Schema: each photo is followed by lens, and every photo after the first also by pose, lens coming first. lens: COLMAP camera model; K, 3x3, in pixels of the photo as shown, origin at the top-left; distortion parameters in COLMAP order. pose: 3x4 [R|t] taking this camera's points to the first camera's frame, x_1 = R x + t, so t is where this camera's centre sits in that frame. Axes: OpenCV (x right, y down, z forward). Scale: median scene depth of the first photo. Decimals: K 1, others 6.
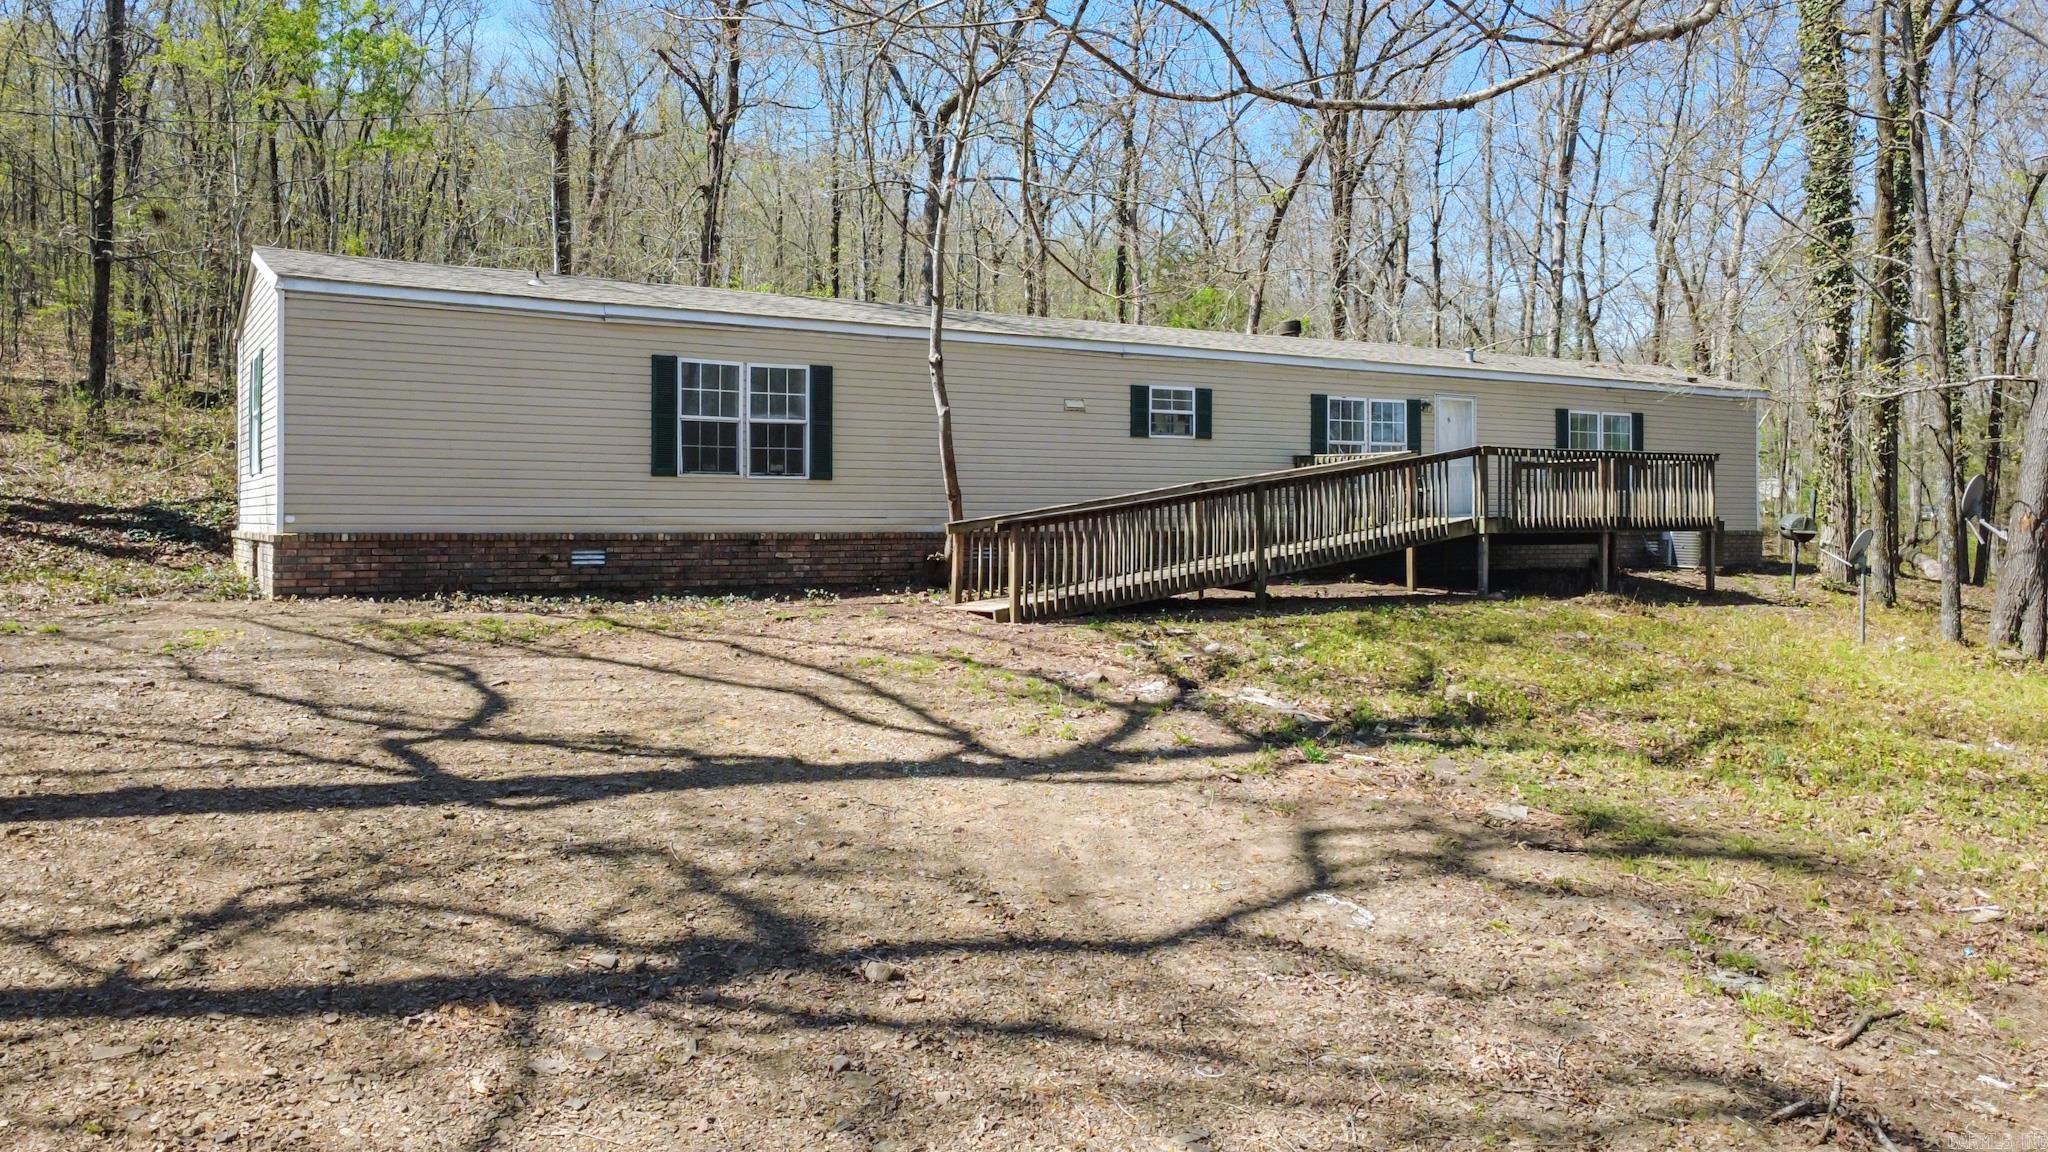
lens RADIAL K [[1499.3, 0, 1042.7], [0, 1499.3, 562.8], [0, 0, 1]] dist [0.012376, 0.002081]
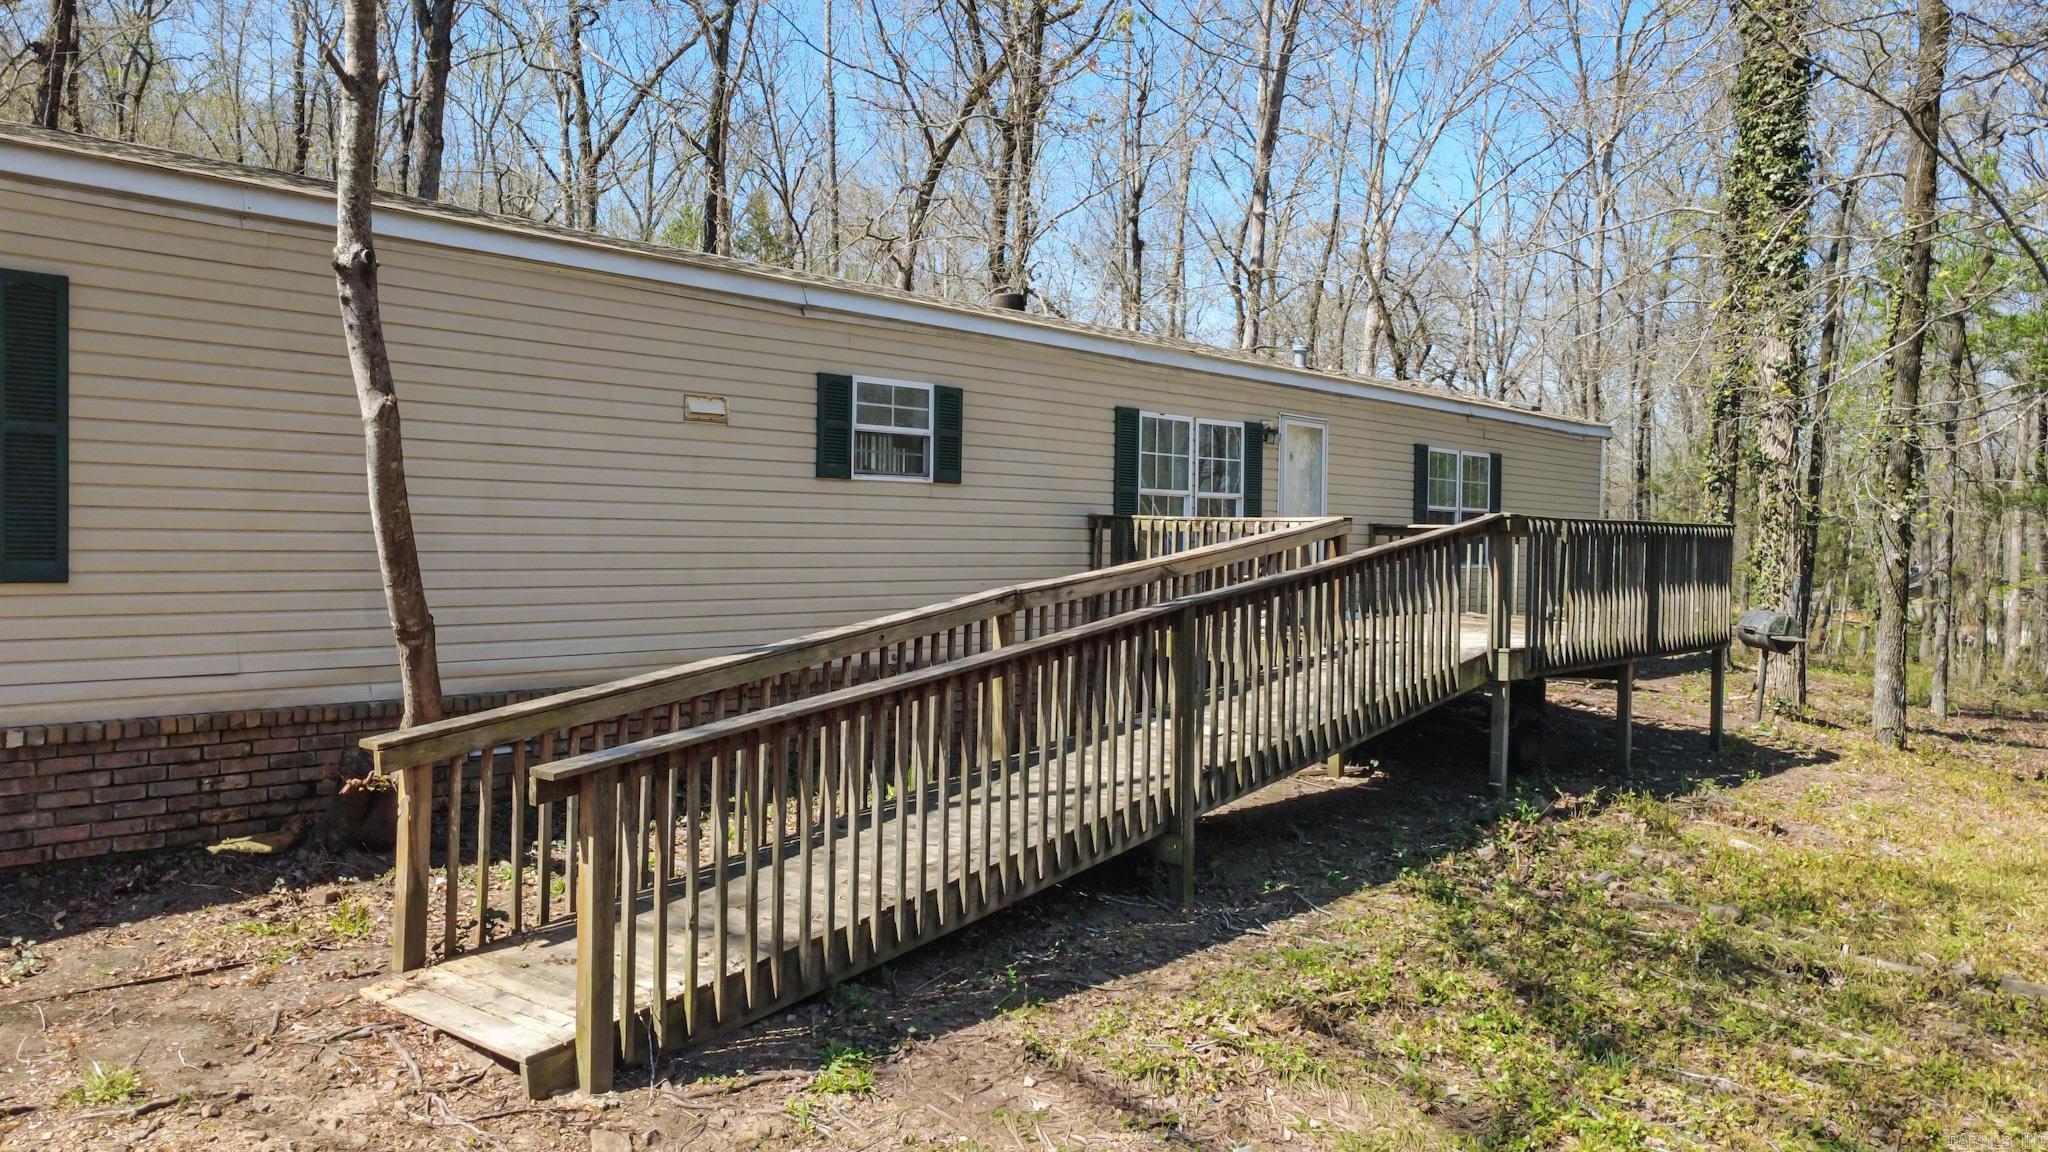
lens RADIAL K [[1499.3, 0, 1014.7], [0, 1499.3, 570.1], [0, 0, 1]] dist [0.012376, 0.002081]
pose [[0.959860, 0.006398, 0.280406, -0.018425], [-0.004027, 0.999951, -0.009031, -0.052807], [-0.280450, 0.007539, 0.959839, 0.544215]]
